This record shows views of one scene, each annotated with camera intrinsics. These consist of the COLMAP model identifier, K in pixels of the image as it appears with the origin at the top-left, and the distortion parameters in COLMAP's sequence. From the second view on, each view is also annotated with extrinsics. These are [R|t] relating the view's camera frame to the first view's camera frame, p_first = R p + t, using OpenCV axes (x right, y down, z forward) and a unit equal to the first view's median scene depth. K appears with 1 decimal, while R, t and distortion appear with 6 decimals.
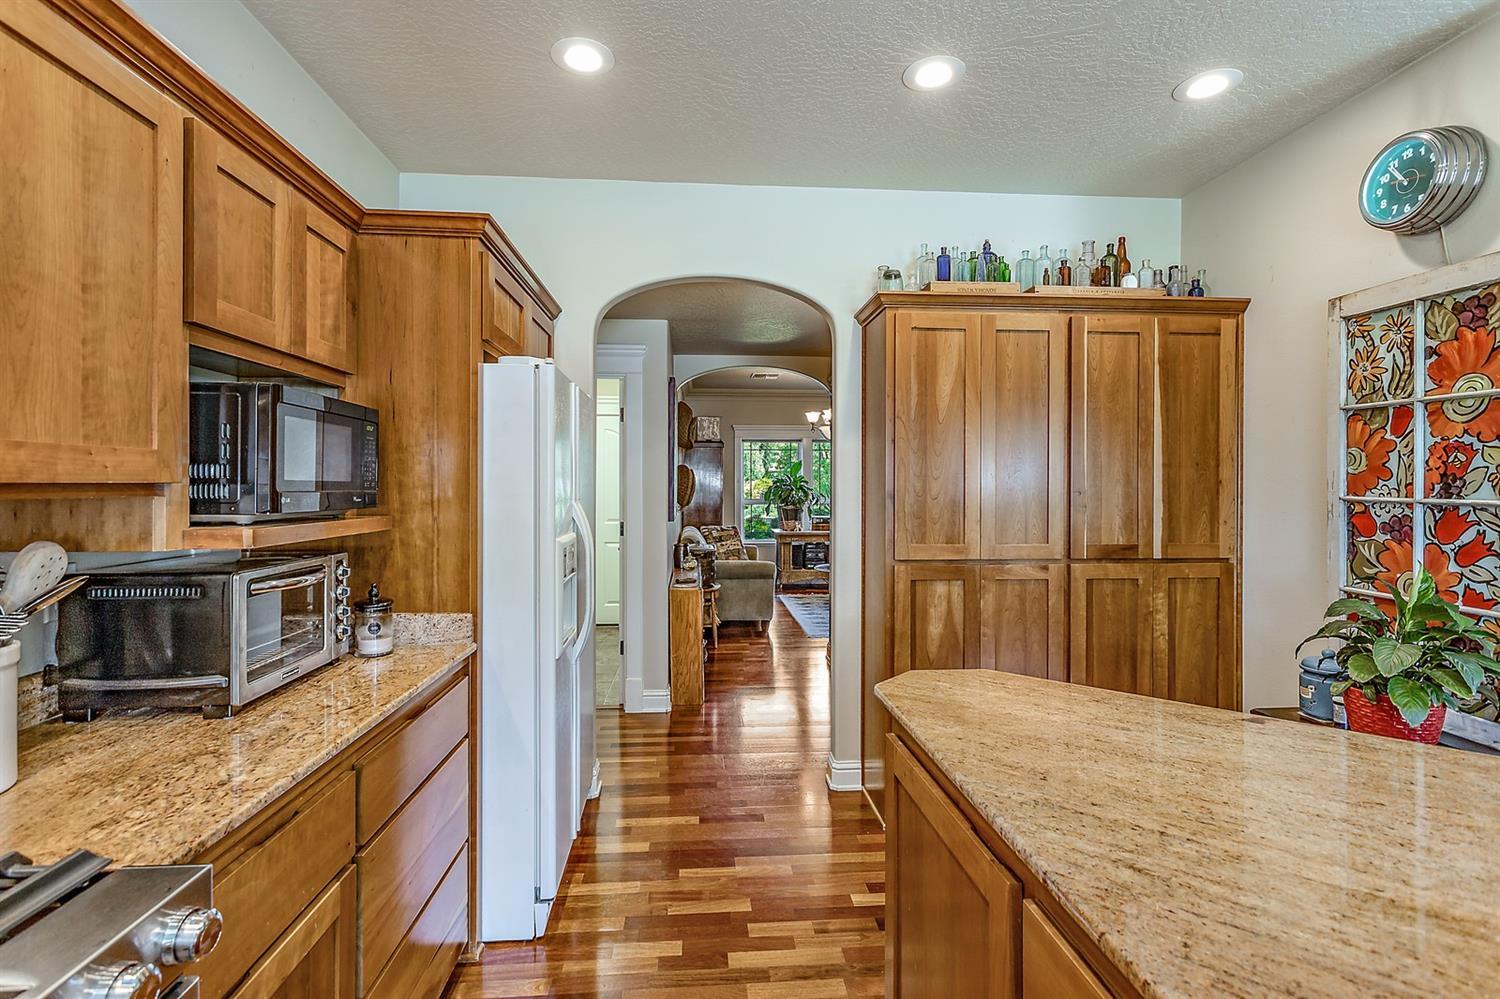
lens RADIAL K [[709.6, 0, 744.4], [0, 709.6, 480.6], [0, 0, 1]] dist [0.003397, 0.000483]
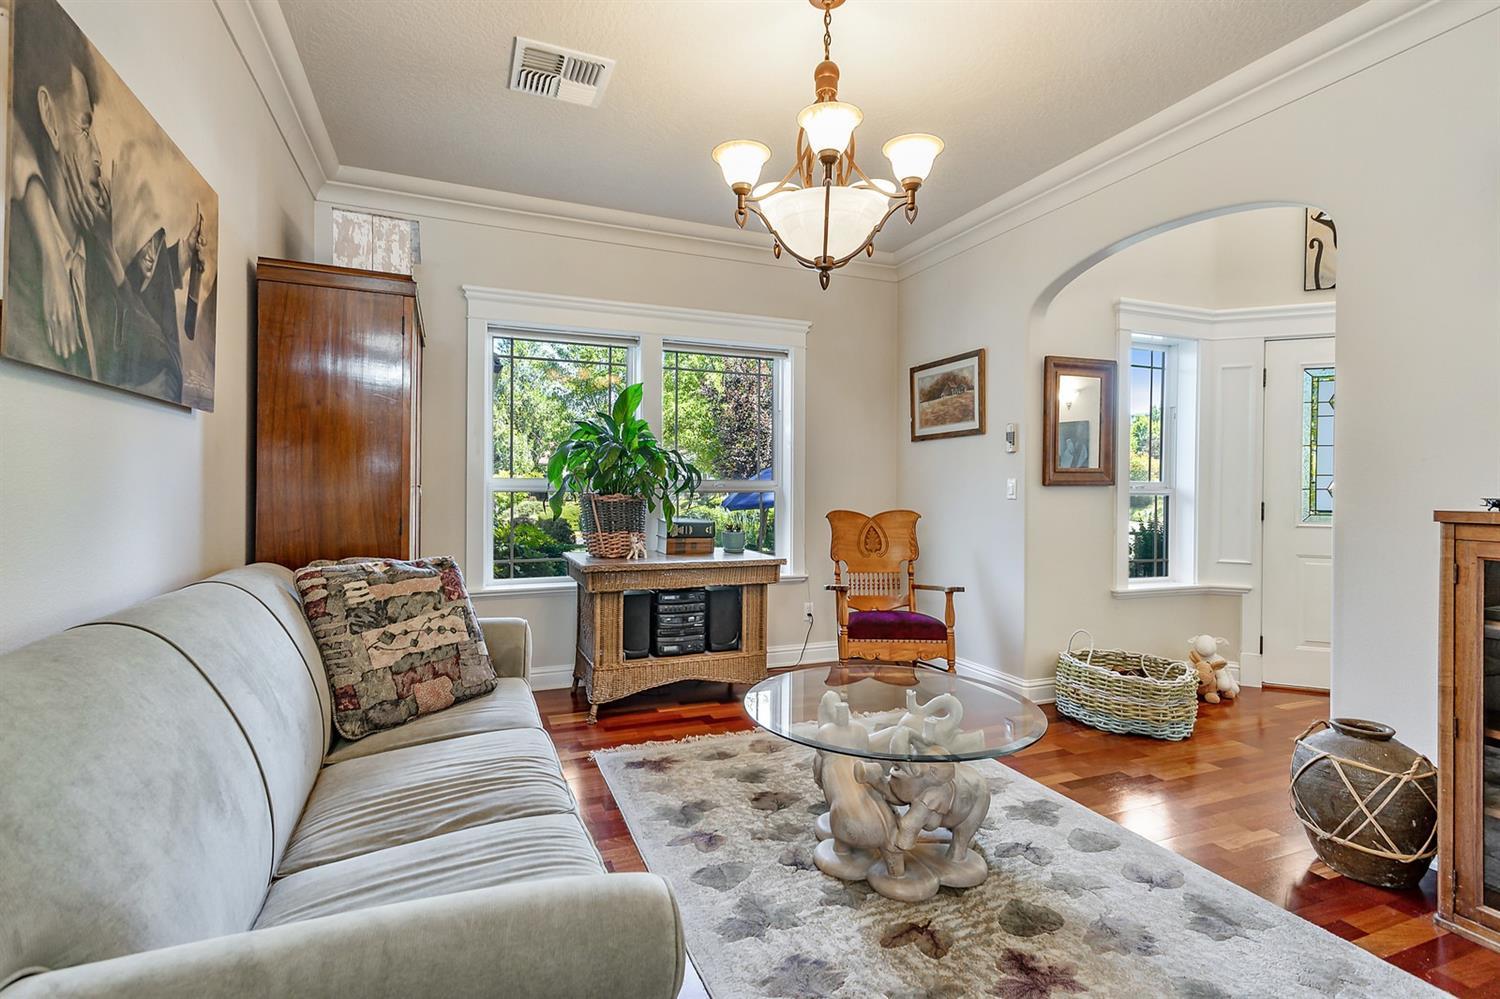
lens RADIAL K [[709.6, 0, 748.6], [0, 709.6, 492.5], [0, 0, 1]] dist [0.003397, 0.000483]
pose [[0.947553, -0.001909, 0.319594, 0.008998], [-0.001212, 0.999954, 0.009565, 0.030535], [-0.319597, -0.009451, 0.947506, 0.607223]]
